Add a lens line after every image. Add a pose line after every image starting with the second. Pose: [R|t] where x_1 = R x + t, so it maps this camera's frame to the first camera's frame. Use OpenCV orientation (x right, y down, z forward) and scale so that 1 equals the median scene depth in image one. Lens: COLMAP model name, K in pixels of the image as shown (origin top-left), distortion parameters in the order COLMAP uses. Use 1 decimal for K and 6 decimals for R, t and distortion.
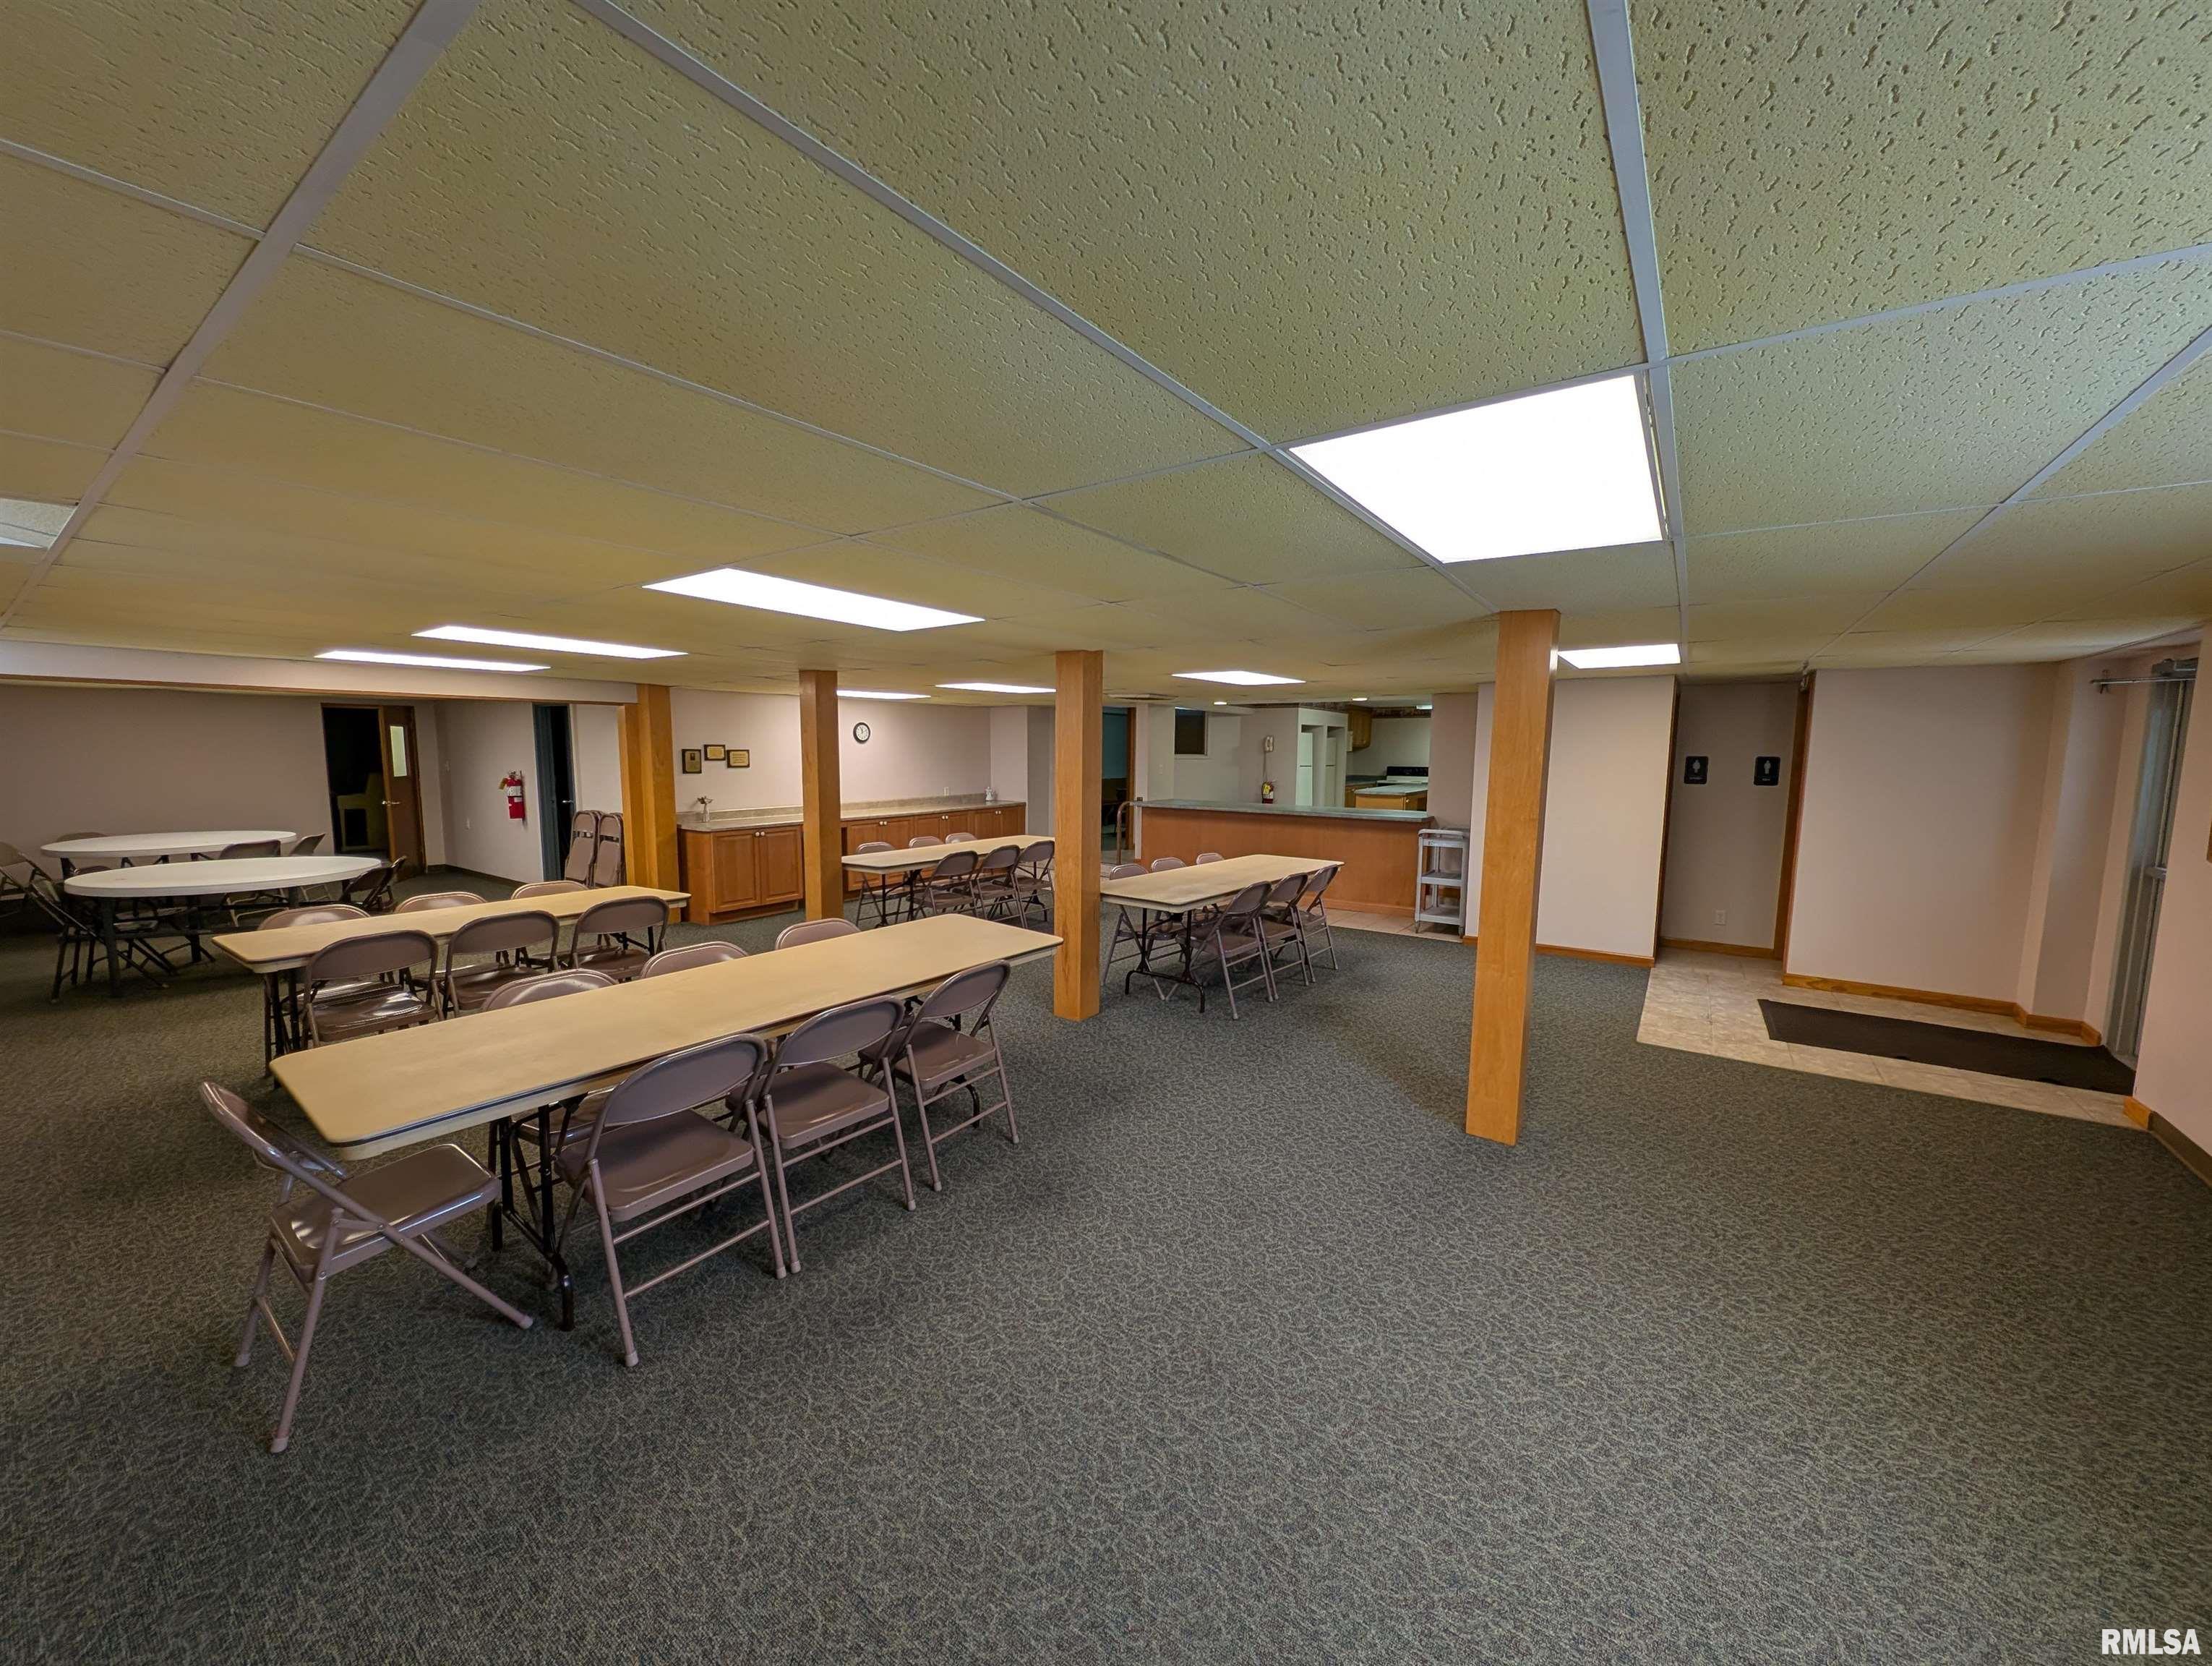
lens RADIAL K [[823.5, 0, 1122.0], [0, 823.5, 832.9], [0, 0, 1]] dist [-0.002306, -0.000242]
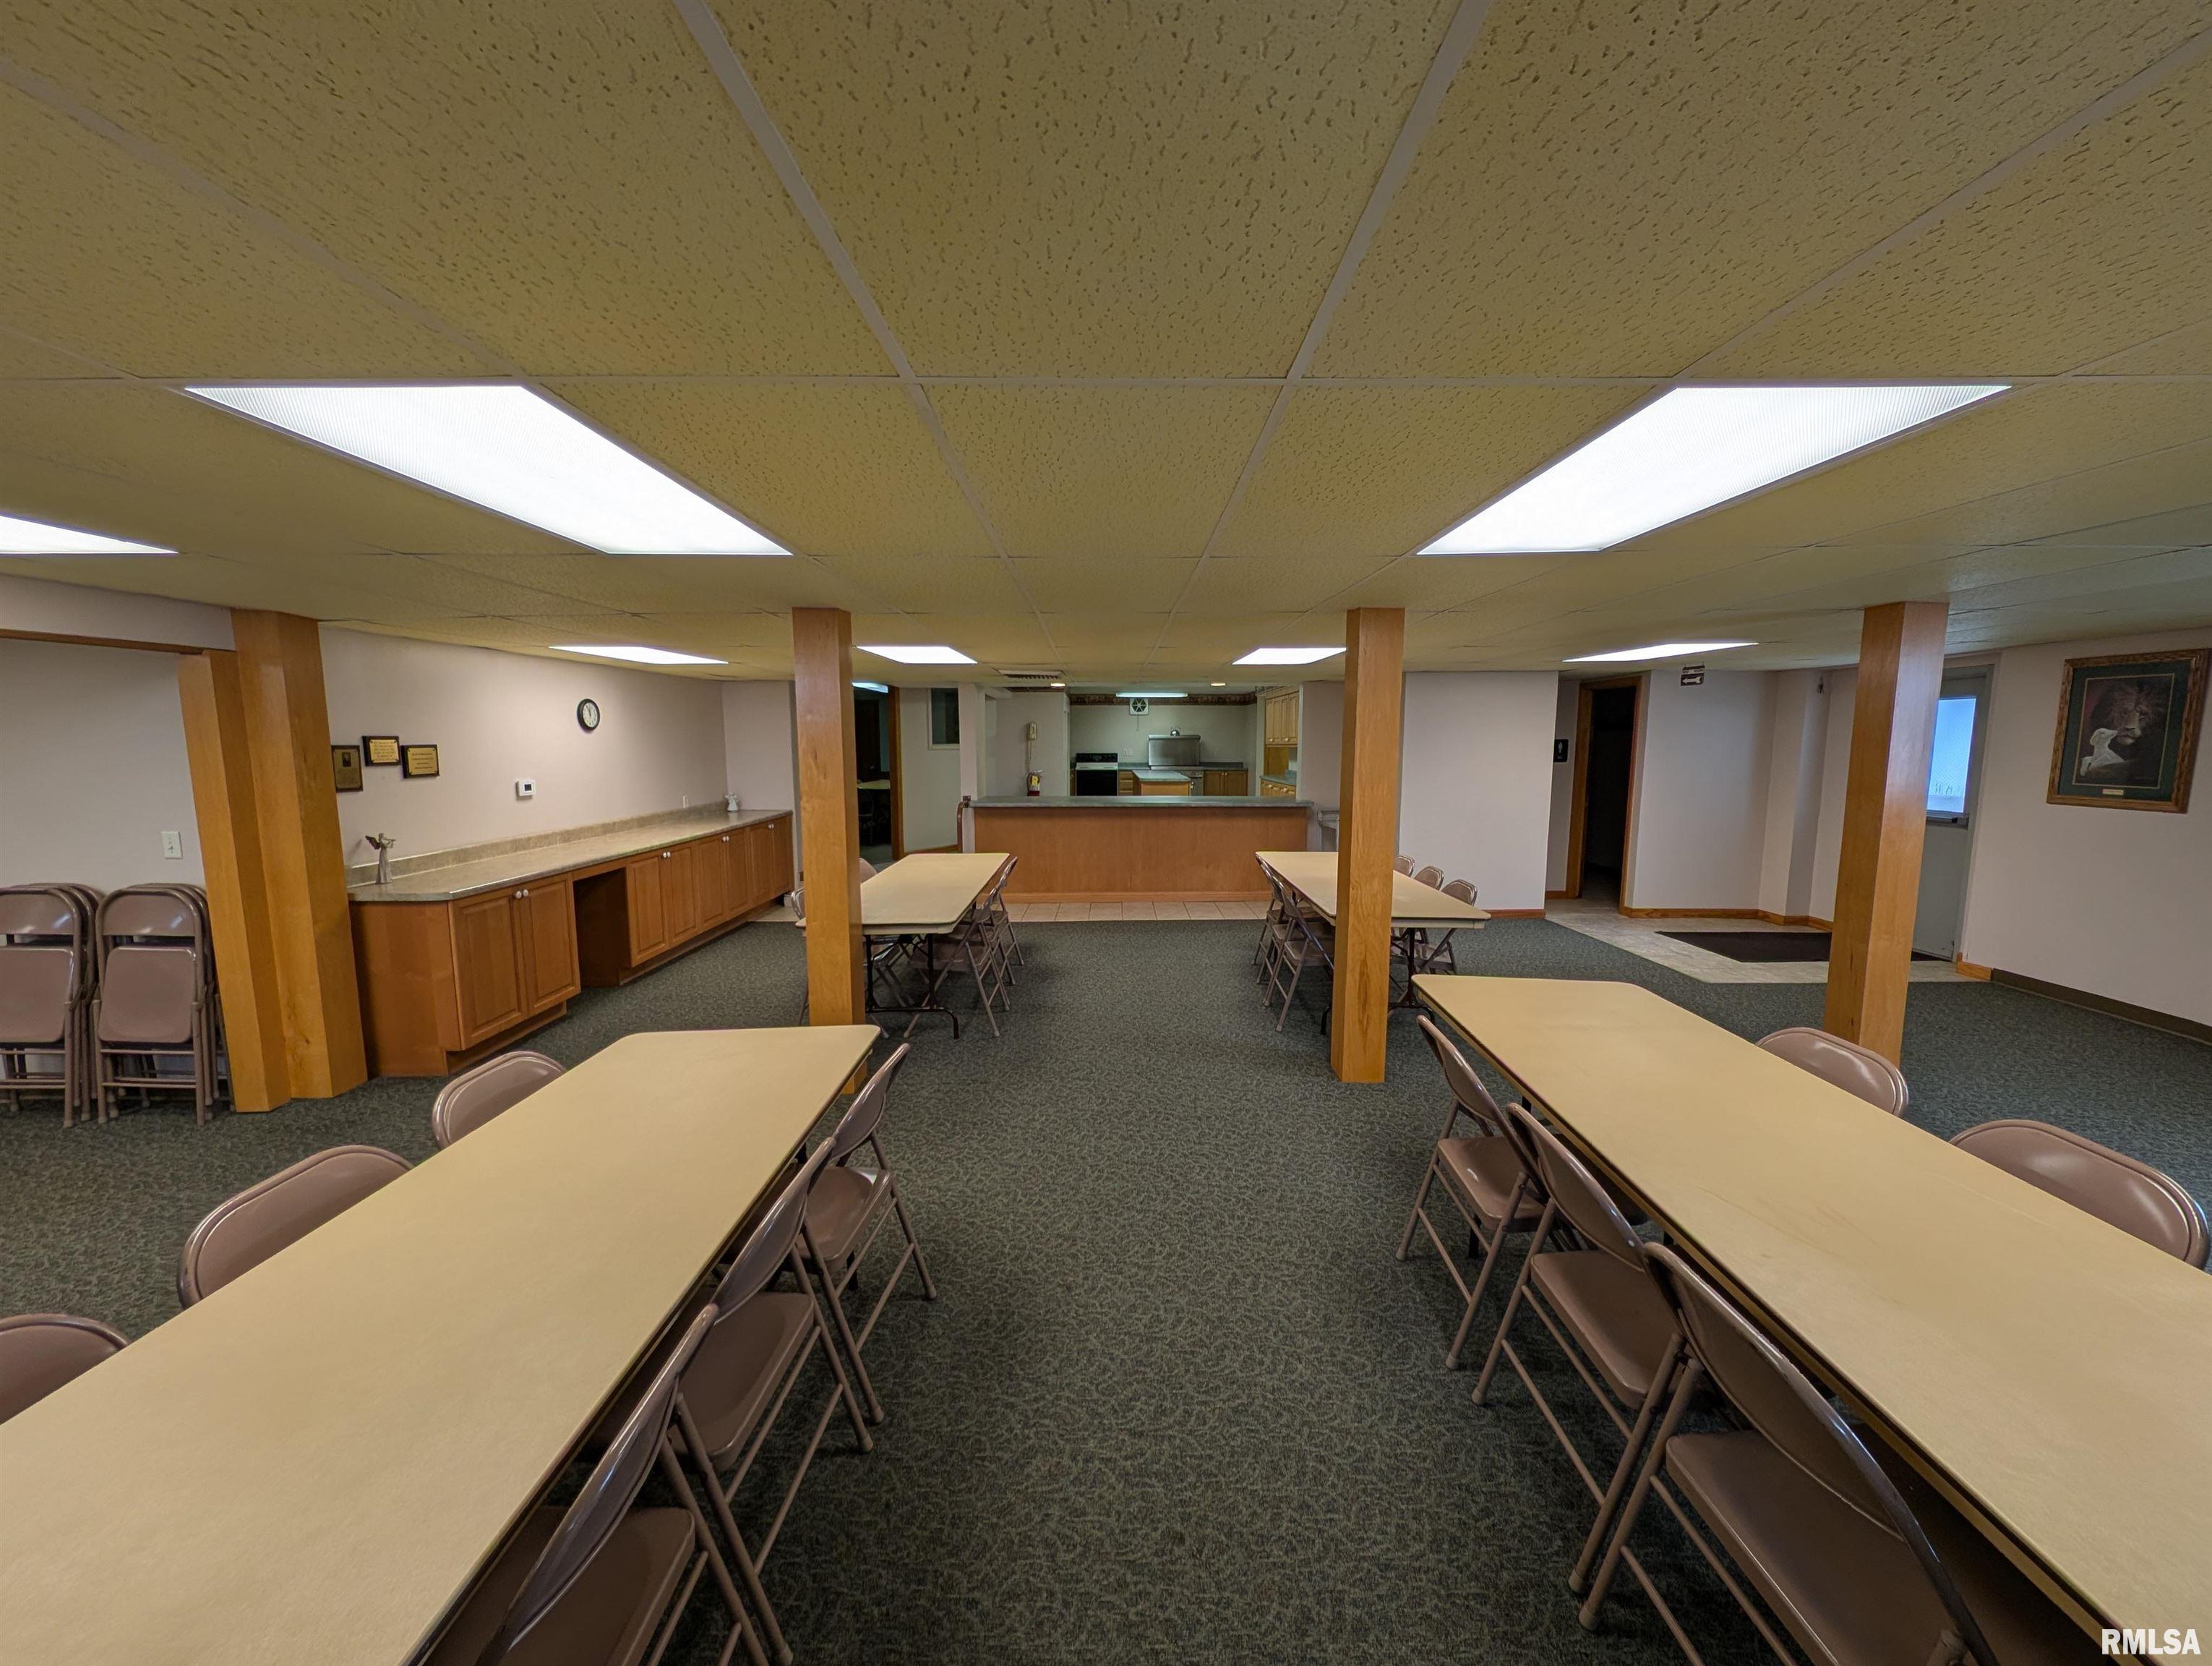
lens RADIAL K [[823.5, 0, 1112.2], [0, 823.5, 835.4], [0, 0, 1]] dist [-0.002306, -0.000242]
pose [[0.820940, -0.075907, 0.565946, -0.414775], [0.066357, 0.997092, 0.037480, -0.032060], [-0.567145, 0.006785, 0.823590, 0.299628]]
